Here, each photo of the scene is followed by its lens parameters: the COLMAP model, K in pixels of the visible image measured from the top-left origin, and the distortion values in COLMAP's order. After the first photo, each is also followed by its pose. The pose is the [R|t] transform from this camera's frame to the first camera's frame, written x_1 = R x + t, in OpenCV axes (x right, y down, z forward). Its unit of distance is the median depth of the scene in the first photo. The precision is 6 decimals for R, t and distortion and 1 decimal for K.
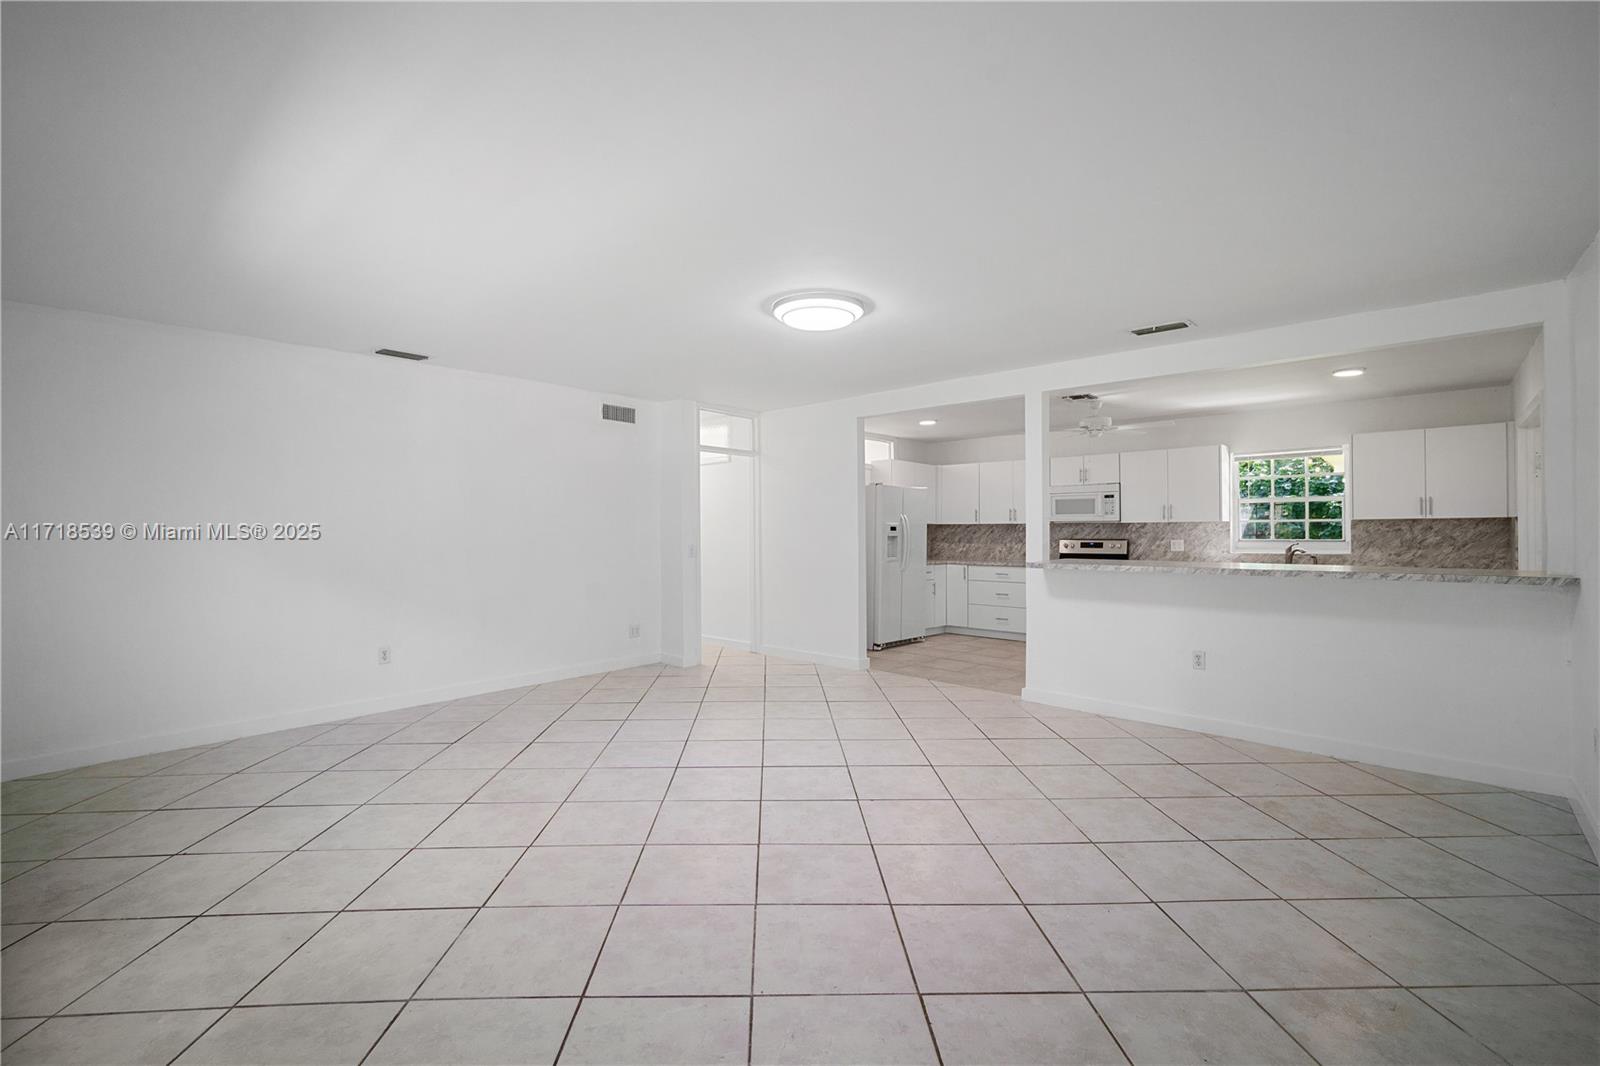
lens RADIAL K [[709.3, 0, 800.0], [0, 709.3, 533.0], [0, 0, 1]] dist [0.002598, 0.005008]
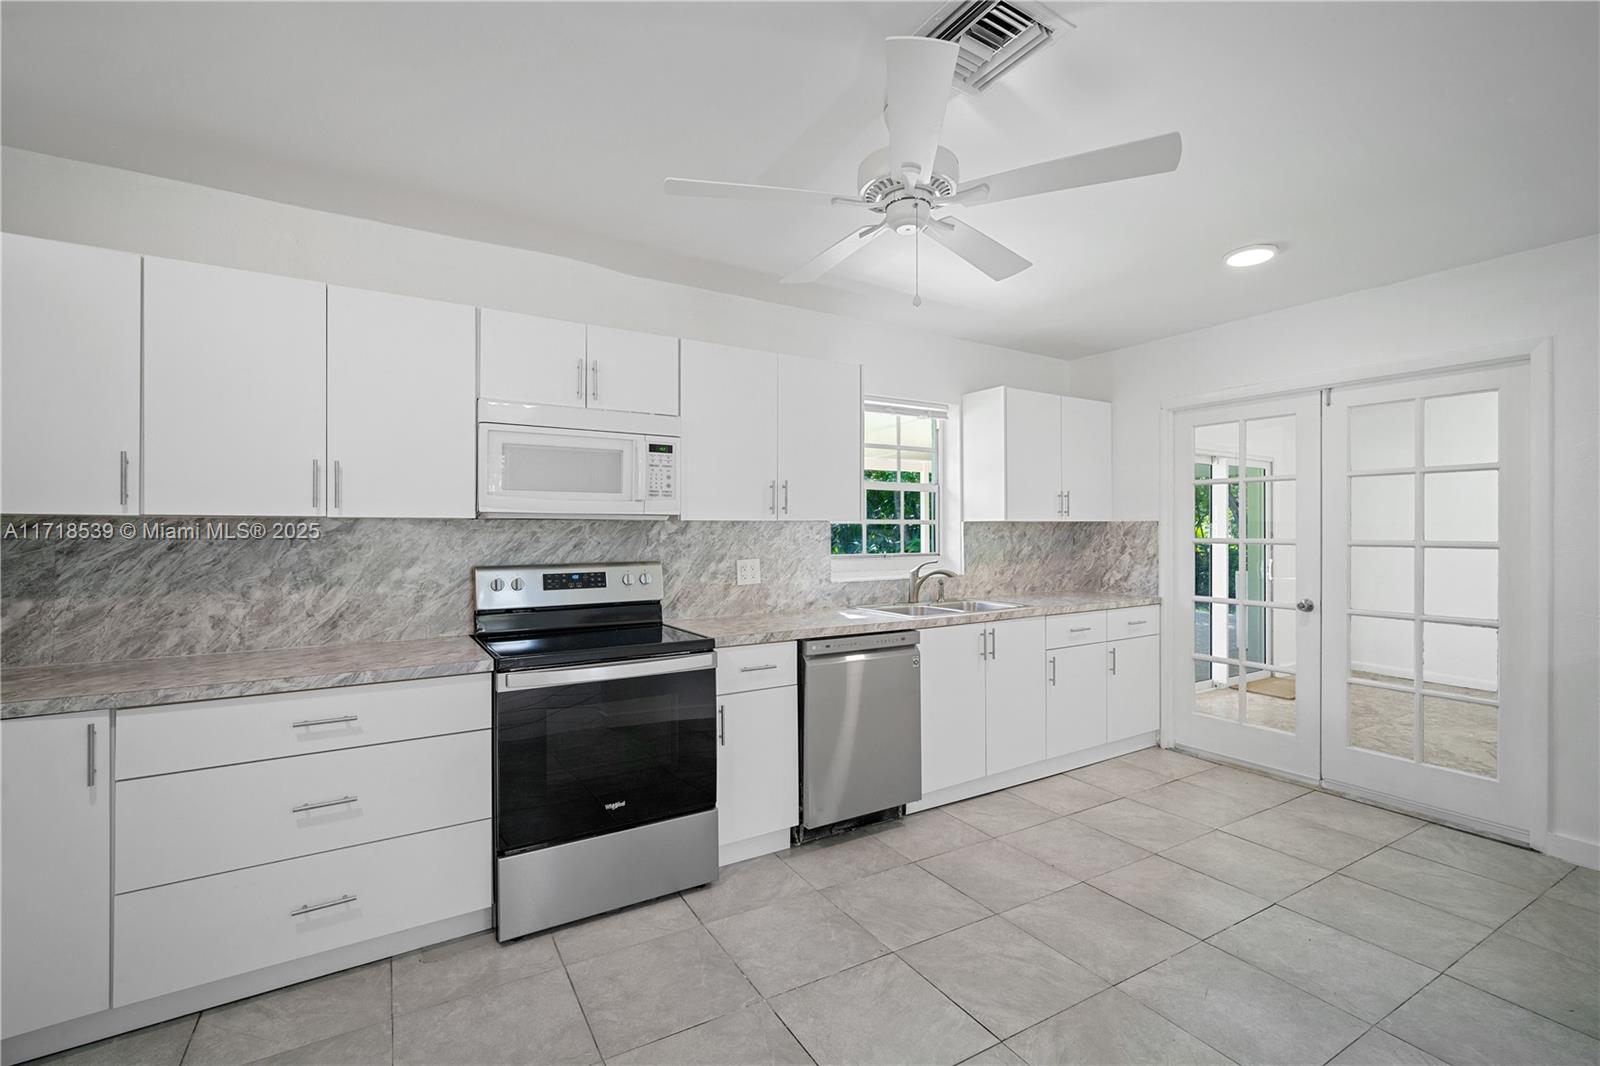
lens RADIAL K [[697.4, 0, 796.1], [0, 697.4, 531.5], [0, 0, 1]] dist [-0.001258, 0.000977]
pose [[0.283762, 0.002468, 0.958892, 0.109493], [0.003398, 0.999988, -0.003580, -0.006808], [-0.958889, 0.004274, 0.283750, 0.847560]]
